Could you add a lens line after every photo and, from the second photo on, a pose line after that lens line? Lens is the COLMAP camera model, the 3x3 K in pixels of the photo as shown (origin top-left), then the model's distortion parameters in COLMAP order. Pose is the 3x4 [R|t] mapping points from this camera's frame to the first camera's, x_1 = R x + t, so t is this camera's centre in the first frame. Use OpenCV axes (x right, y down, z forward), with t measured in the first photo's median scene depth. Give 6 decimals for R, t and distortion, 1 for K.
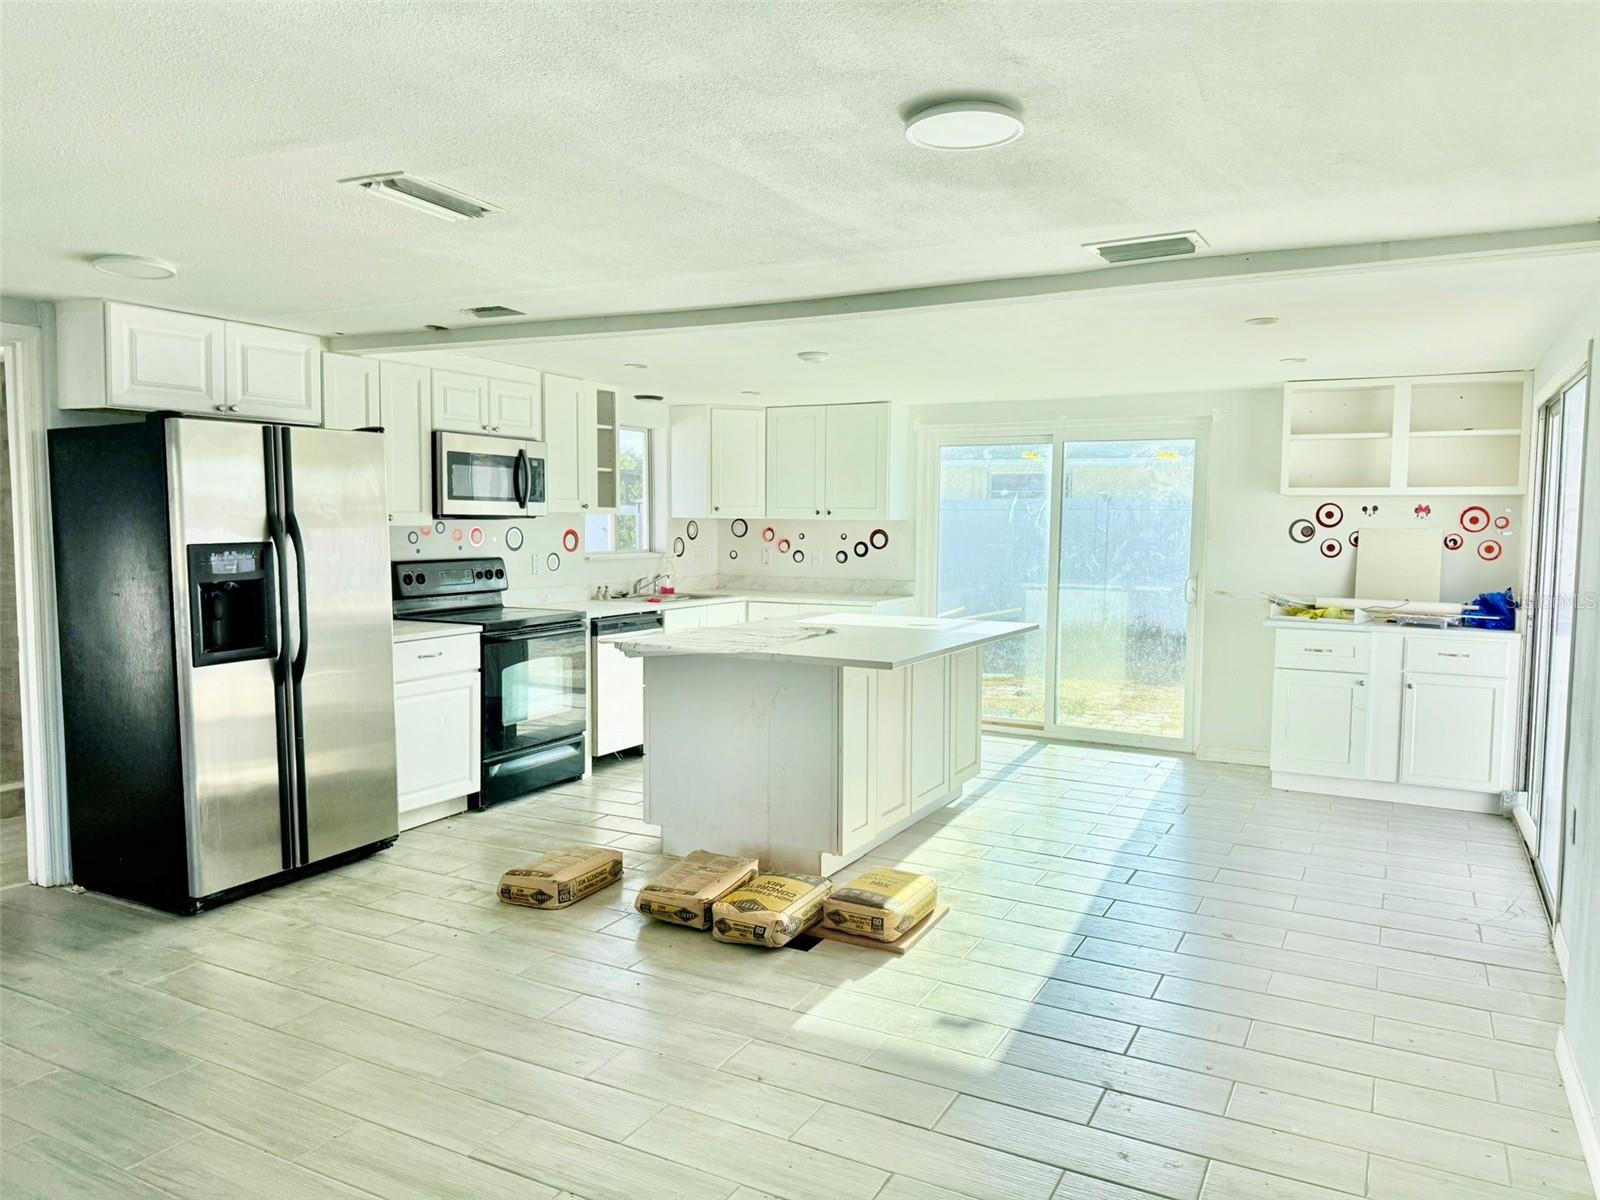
lens RADIAL K [[1127.0, 0, 799.8], [0, 1127.0, 604.2], [0, 0, 1]] dist [0.037662, -0.001364]
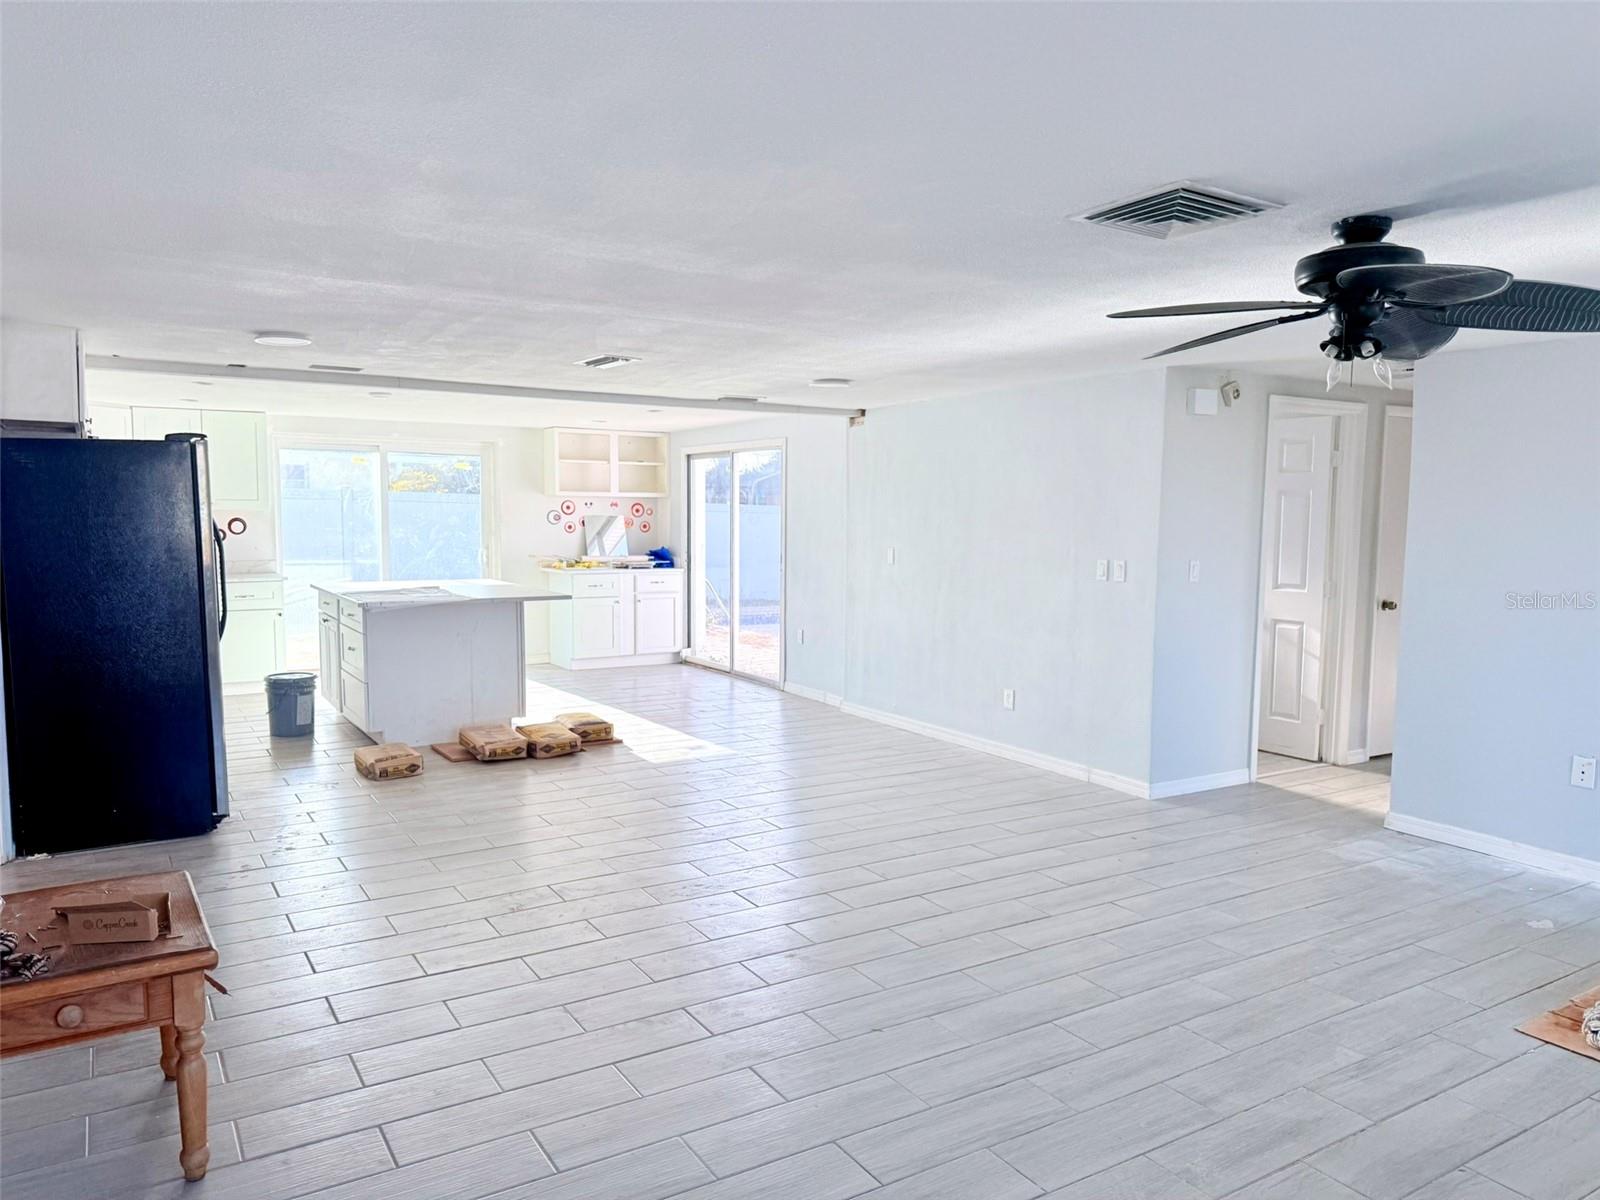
lens RADIAL K [[1127.0, 0, 799.9], [0, 1127.0, 603.4], [0, 0, 1]] dist [0.037662, -0.001364]
pose [[0.494675, -0.075480, 0.865794, -0.865579], [0.064152, 0.996675, 0.050237, 0.000885], [-0.866707, 0.030691, 0.497872, -0.128076]]
